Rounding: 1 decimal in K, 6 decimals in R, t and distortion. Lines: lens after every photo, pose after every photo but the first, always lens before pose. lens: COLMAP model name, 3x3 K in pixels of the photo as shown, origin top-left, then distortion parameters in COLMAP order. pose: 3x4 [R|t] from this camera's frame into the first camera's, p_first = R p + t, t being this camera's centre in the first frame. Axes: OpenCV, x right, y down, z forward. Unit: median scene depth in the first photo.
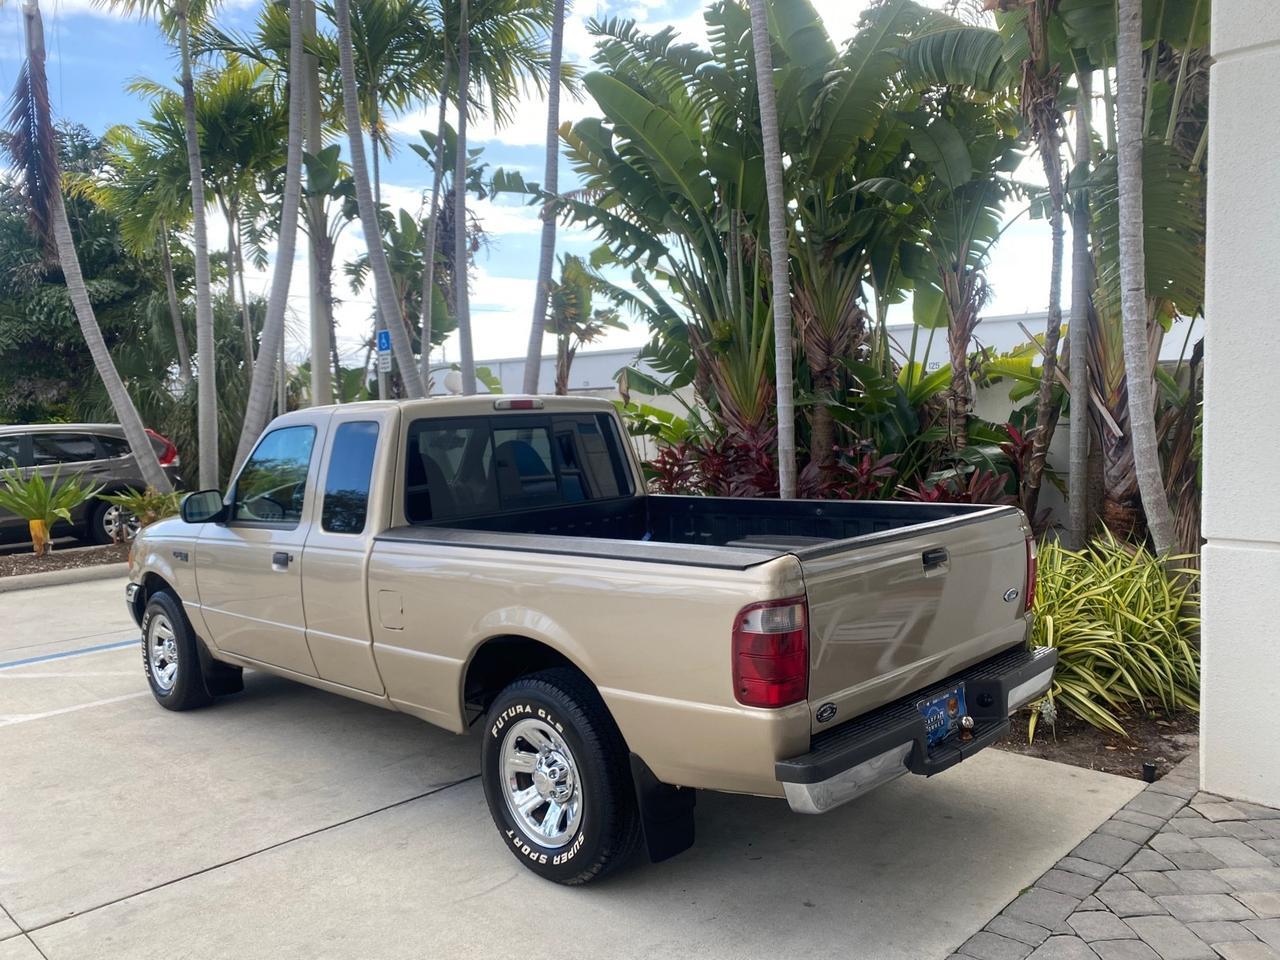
lens RADIAL K [[978.7, 0, 641.4], [0, 978.7, 479.1], [0, 0, 1]] dist [0.012432, -0.003943]
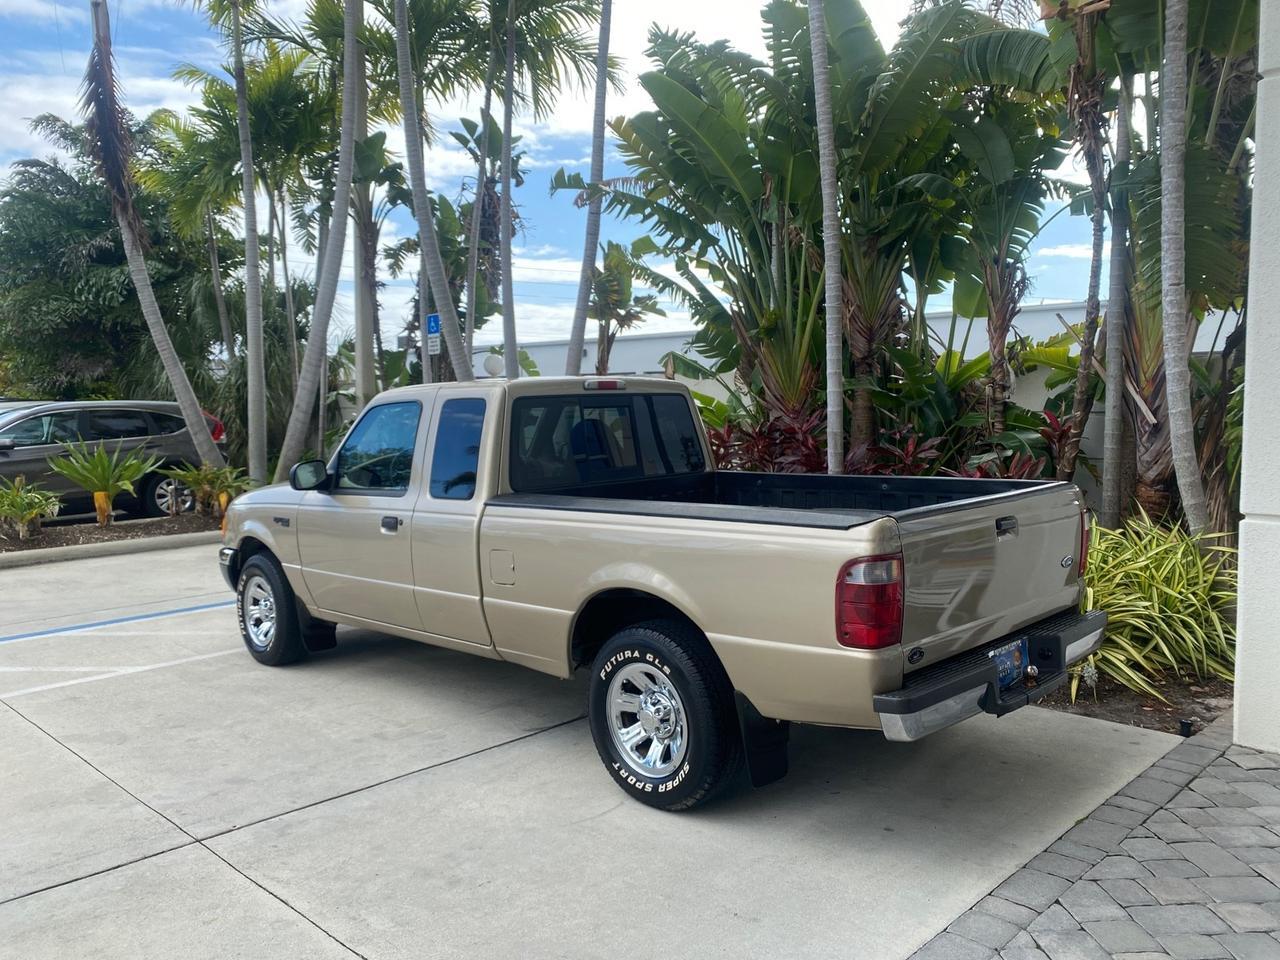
lens RADIAL K [[979.6, 0, 640.0], [0, 979.6, 476.1], [0, 0, 1]] dist [0.014504, -0.008366]
pose [[0.999851, 0.013625, -0.010576, -0.044499], [-0.013508, 0.999848, 0.011057, 0.007624], [0.010725, -0.010912, 0.999883, -0.052552]]
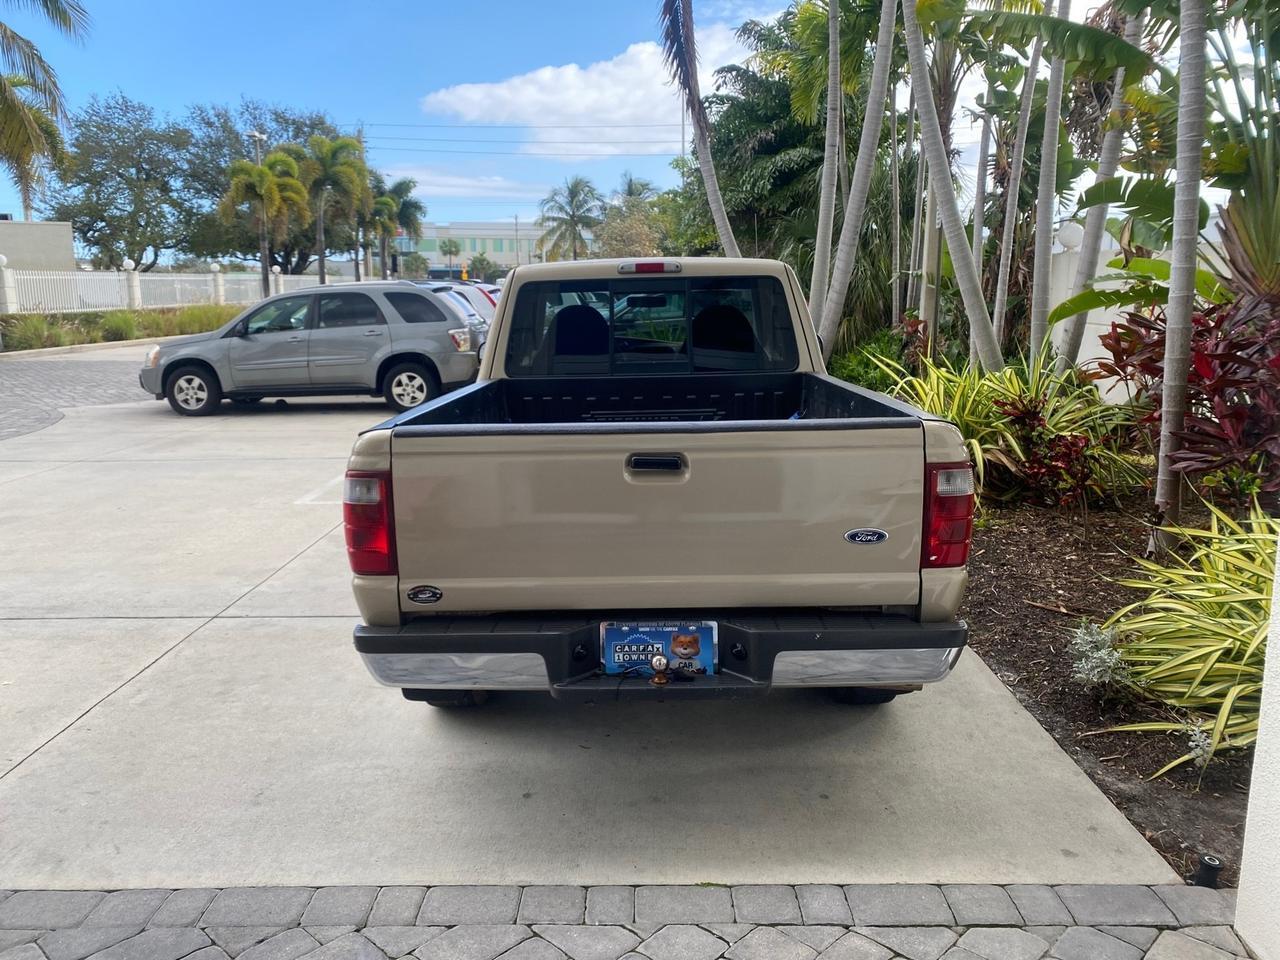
lens RADIAL K [[982.3, 0, 640.5], [0, 982.3, 470.3], [0, 0, 1]] dist [0.008502, 0.001608]
pose [[0.690223, 0.147323, -0.708440, 0.364237], [-0.051455, 0.986569, 0.155029, -0.016382], [0.721765, -0.070551, 0.688533, 0.178116]]
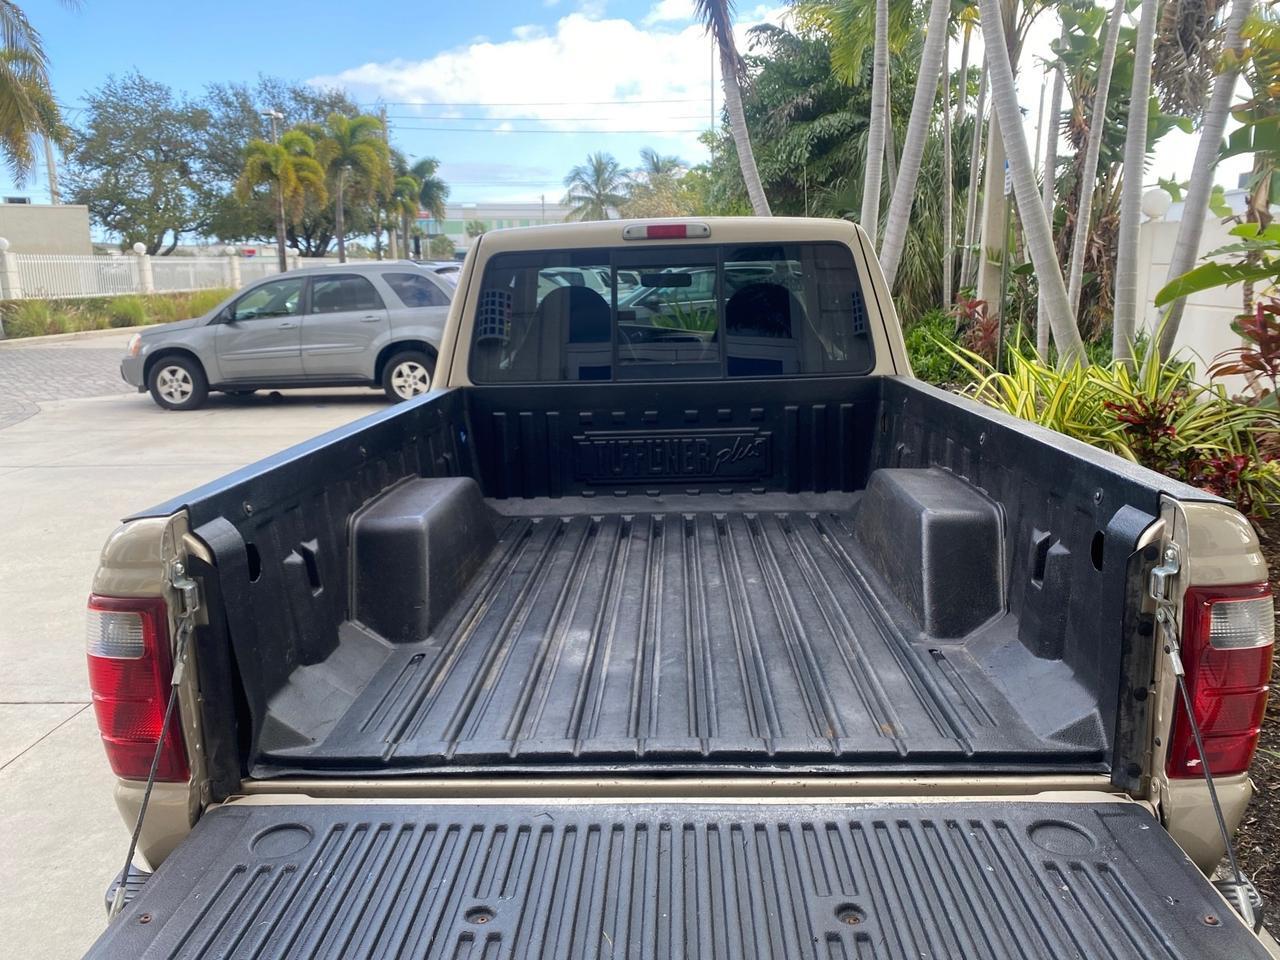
lens RADIAL K [[984.4, 0, 640.6], [0, 984.4, 475.8], [0, 0, 1]] dist [-0.000638, 0.011535]
pose [[0.669333, 0.163418, -0.724767, 0.248948], [-0.045410, 0.982685, 0.179636, -0.017572], [0.741573, -0.087324, 0.665164, 0.297519]]
